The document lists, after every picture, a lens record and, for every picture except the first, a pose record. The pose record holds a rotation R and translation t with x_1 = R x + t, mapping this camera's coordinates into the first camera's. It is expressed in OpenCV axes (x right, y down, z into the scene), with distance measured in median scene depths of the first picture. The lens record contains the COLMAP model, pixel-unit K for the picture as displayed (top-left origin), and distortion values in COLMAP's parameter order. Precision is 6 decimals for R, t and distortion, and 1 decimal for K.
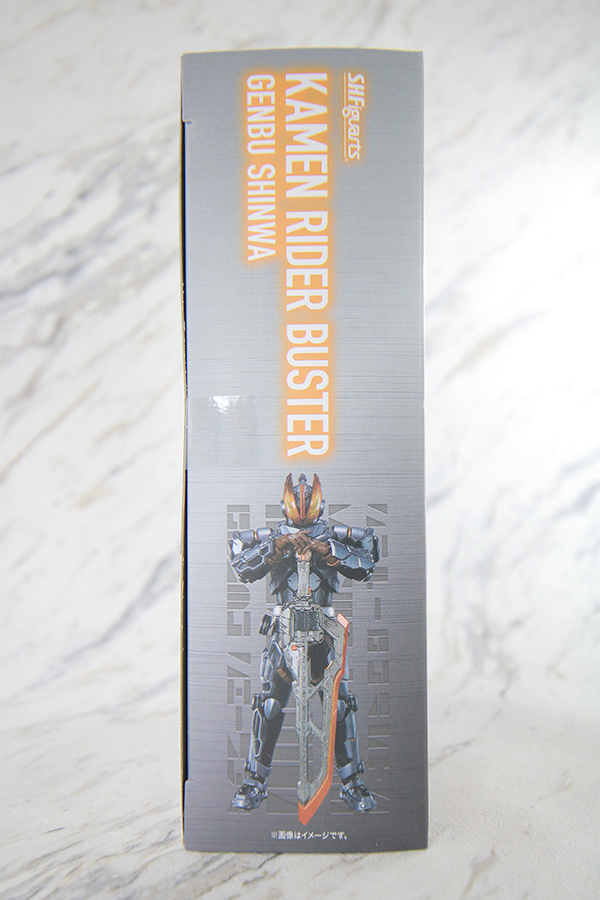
lens RADIAL K [[924.8, 0, 295.6], [0, 924.8, 422.8], [0, 0, 1]] dist [0.026896, 0.000000]
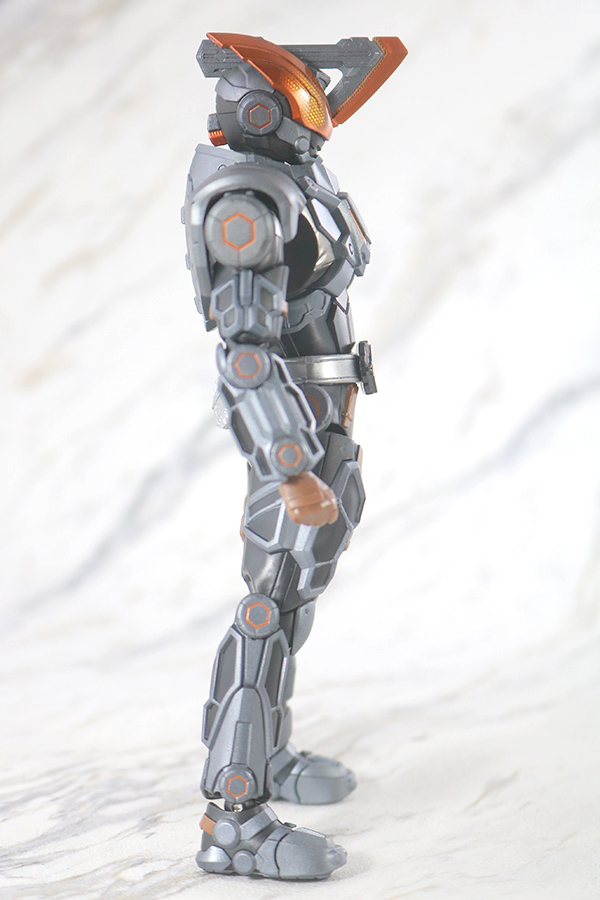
lens RADIAL K [[2001.9, 0, 307.0], [0, 2001.9, 443.8], [0, 0, 1]] dist [0.208174, 0.000000]
pose [[0.998555, 0.021713, -0.049150, 0.034877], [-0.014869, 0.990659, 0.135549, -0.066369], [0.051634, -0.134622, 0.989551, -0.401997]]
